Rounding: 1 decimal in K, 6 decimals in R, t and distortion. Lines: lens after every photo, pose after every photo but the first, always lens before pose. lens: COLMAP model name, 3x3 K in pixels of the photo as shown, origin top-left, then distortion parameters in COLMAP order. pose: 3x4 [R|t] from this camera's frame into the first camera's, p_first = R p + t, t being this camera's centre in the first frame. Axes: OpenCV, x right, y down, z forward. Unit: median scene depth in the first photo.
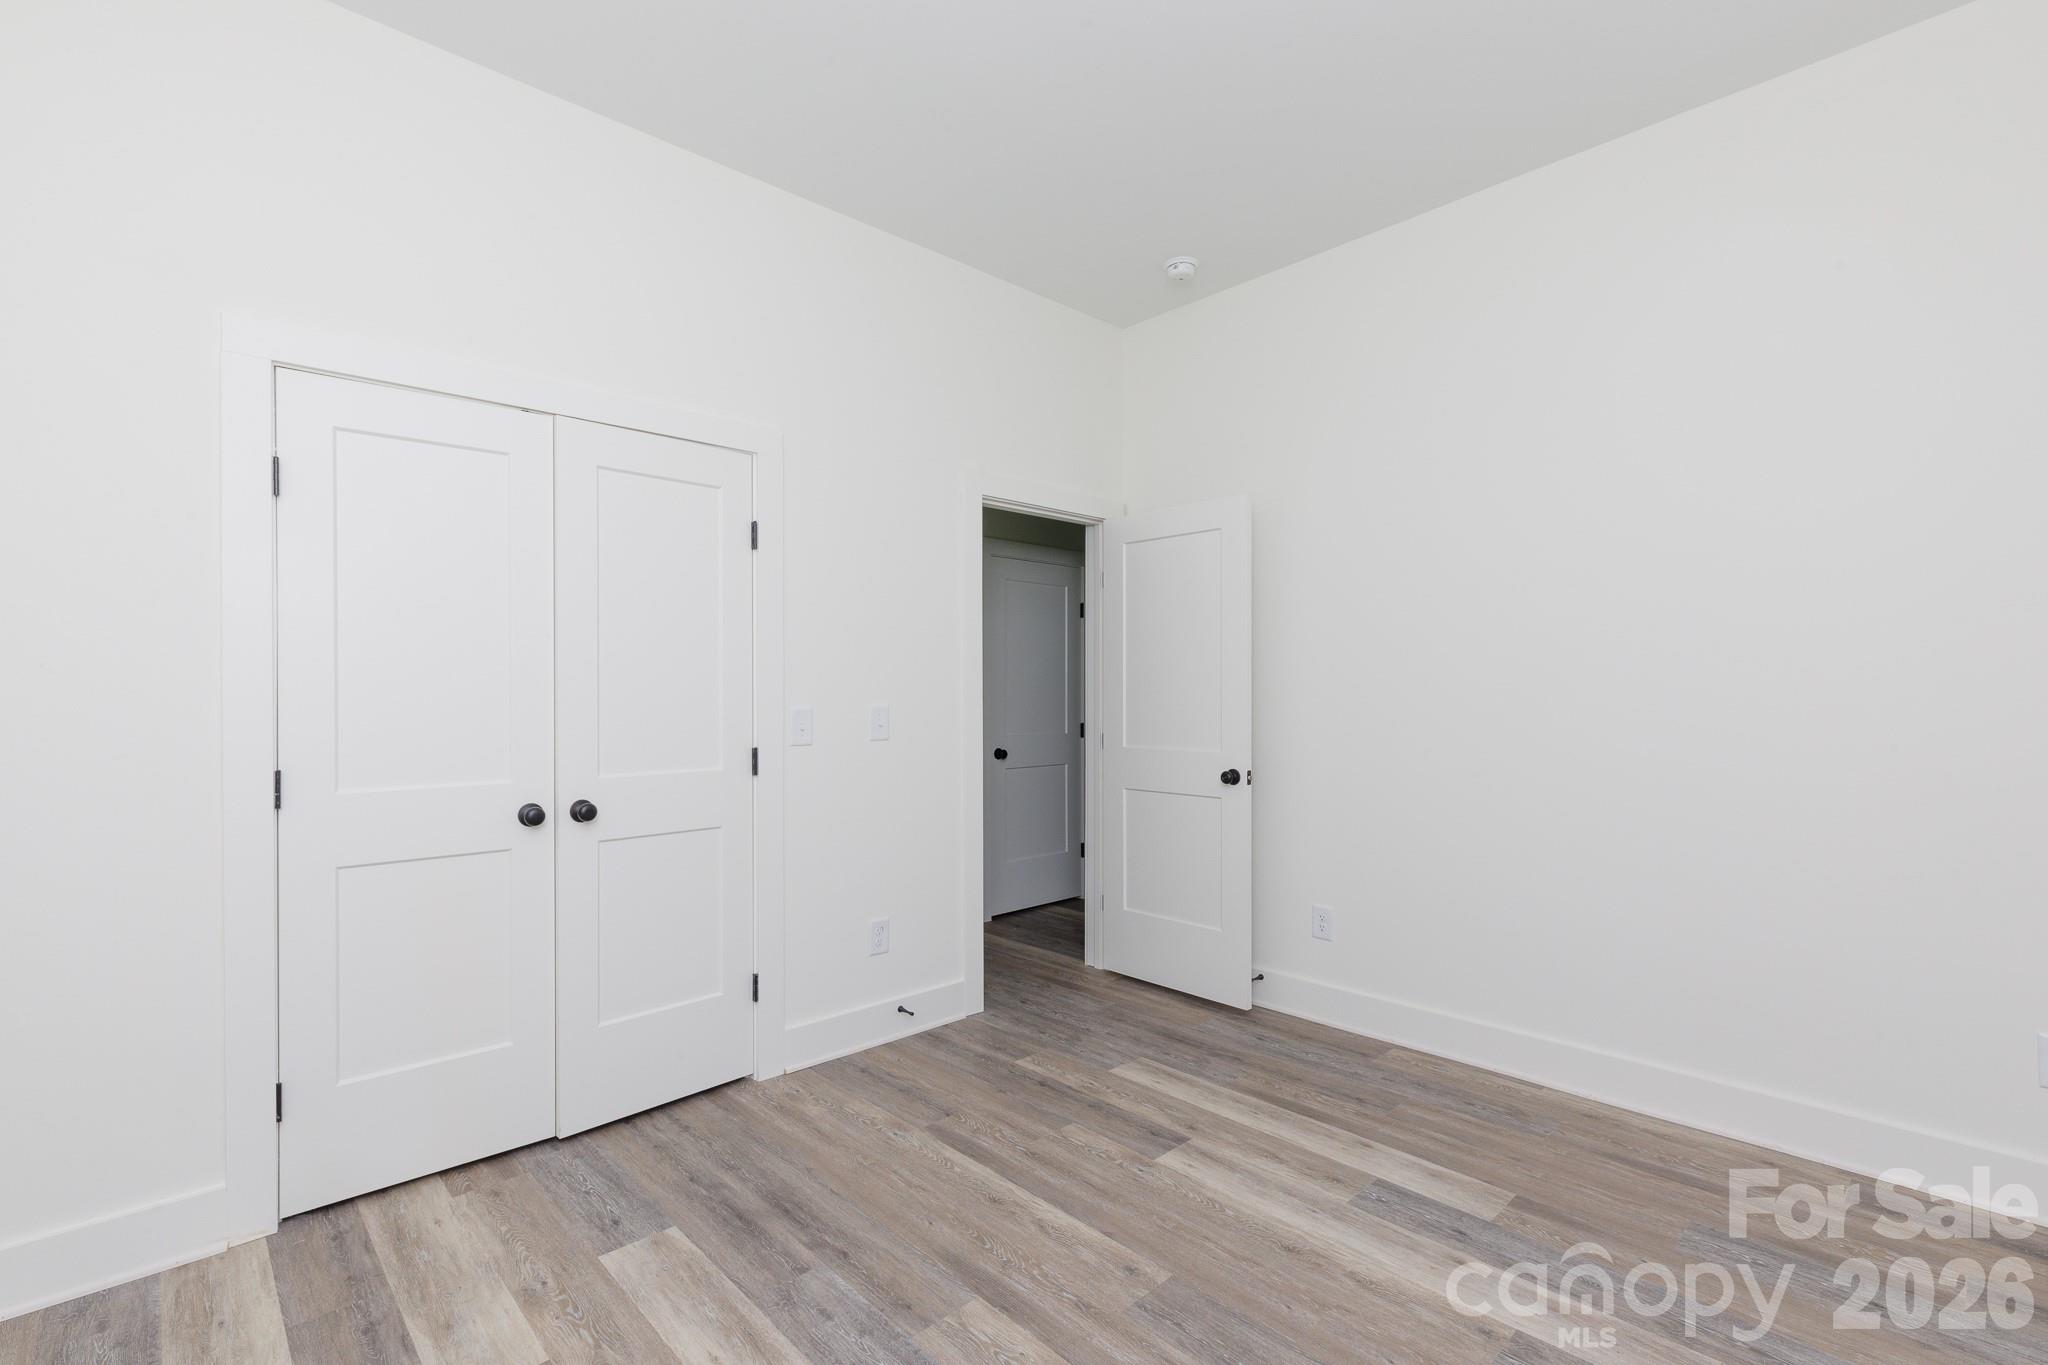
lens RADIAL K [[963.2, 0, 1021.5], [0, 963.2, 700.3], [0, 0, 1]] dist [0.037195, 0.000197]
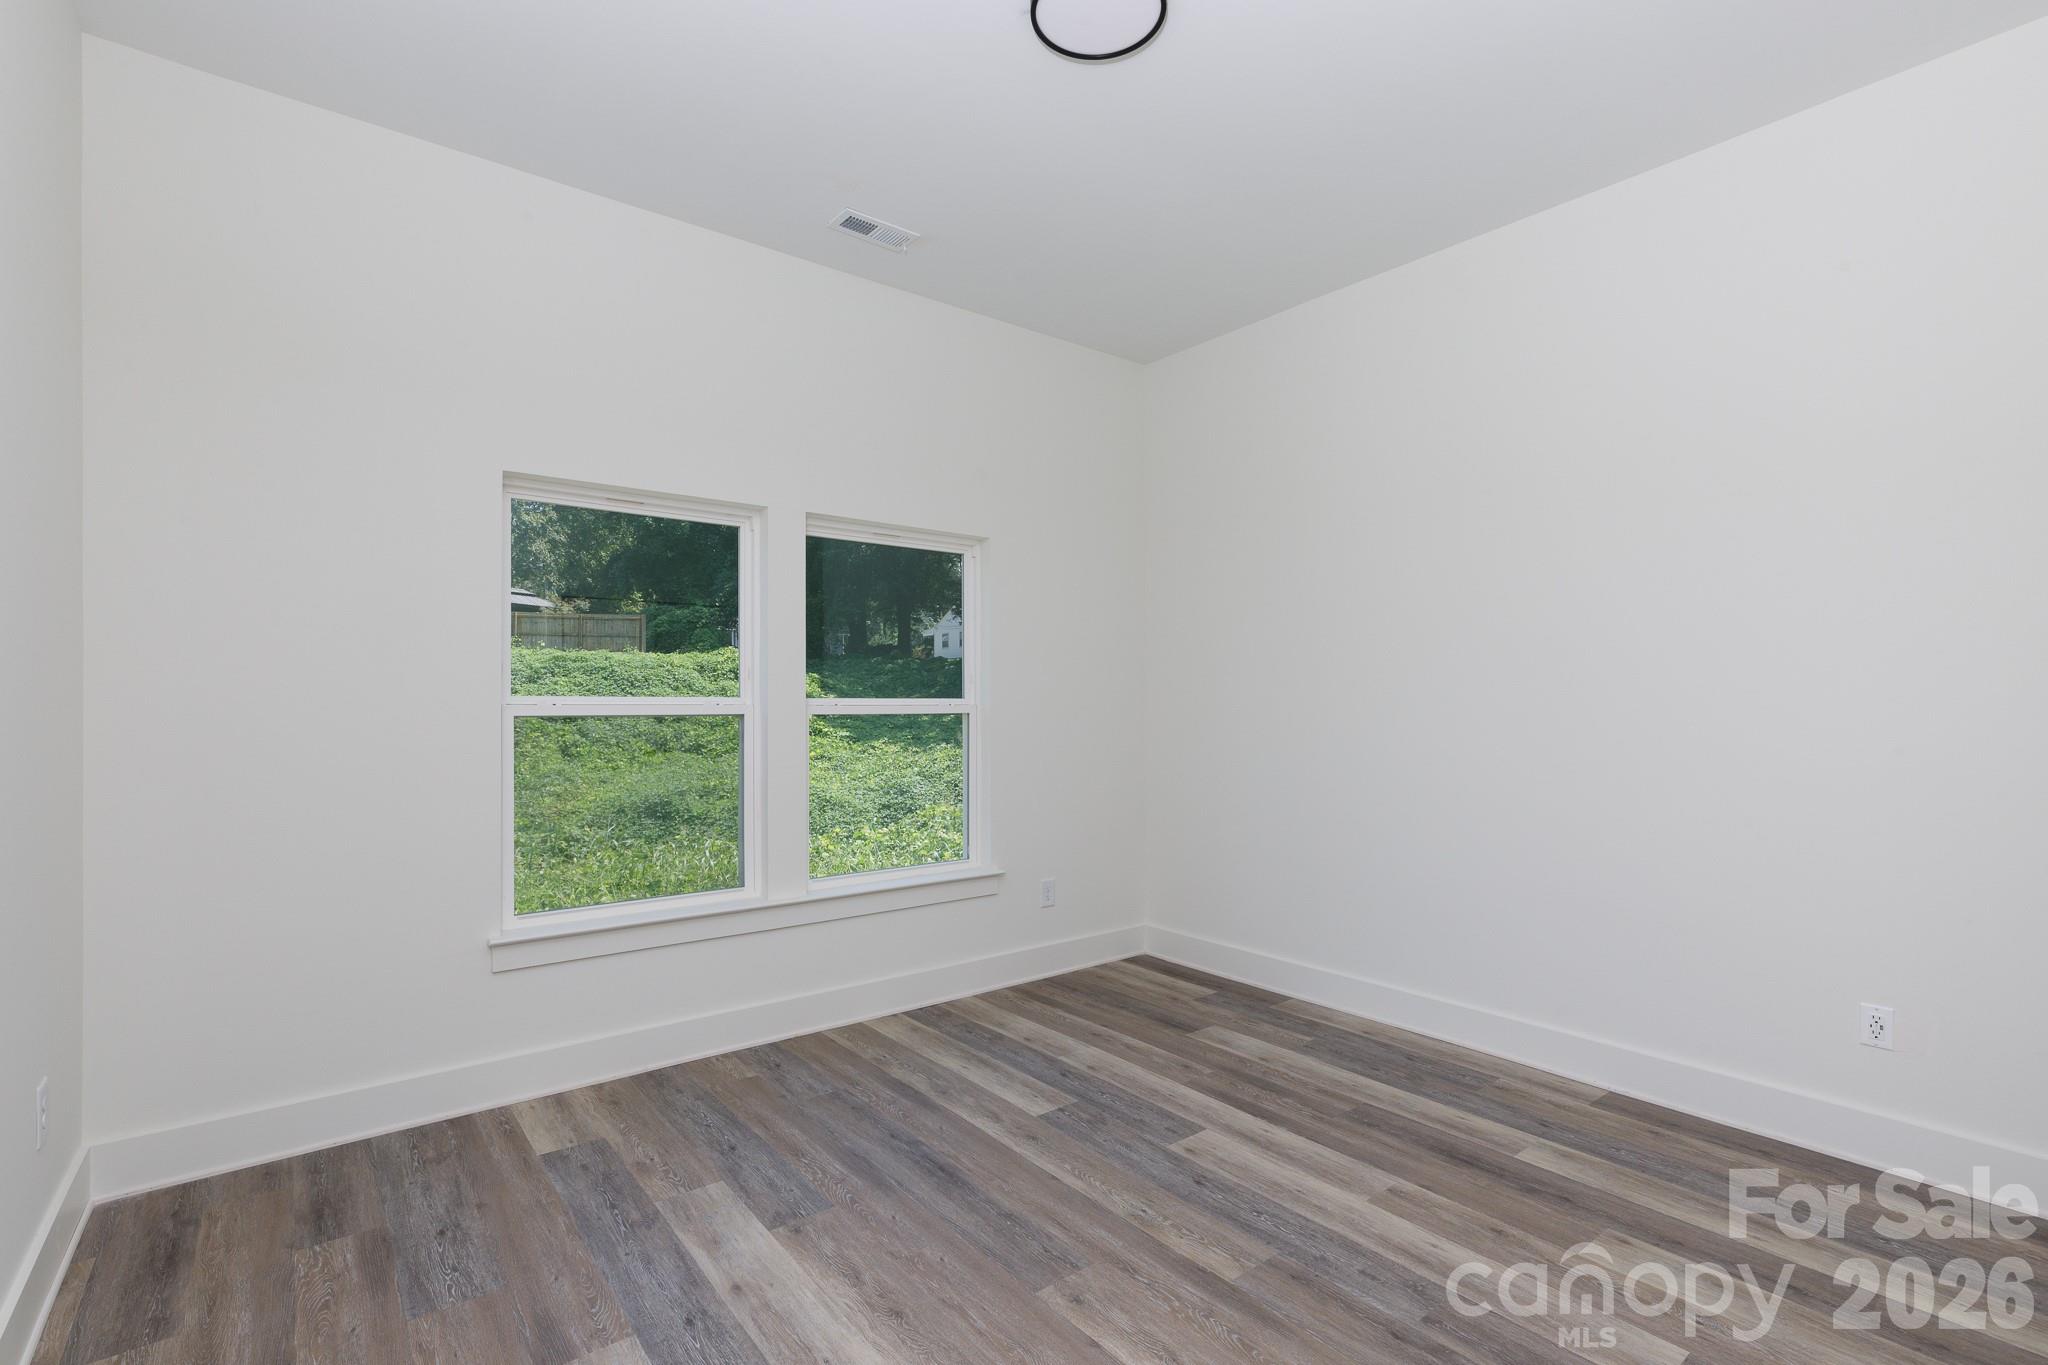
lens RADIAL K [[963.2, 0, 1021.5], [0, 963.2, 700.3], [0, 0, 1]] dist [0.037195, 0.000197]
pose [[-0.996226, -0.001009, 0.086796, 0.084933], [-0.000504, 0.999983, 0.005843, -0.016757], [-0.086801, 0.005777, -0.996209, 2.001764]]
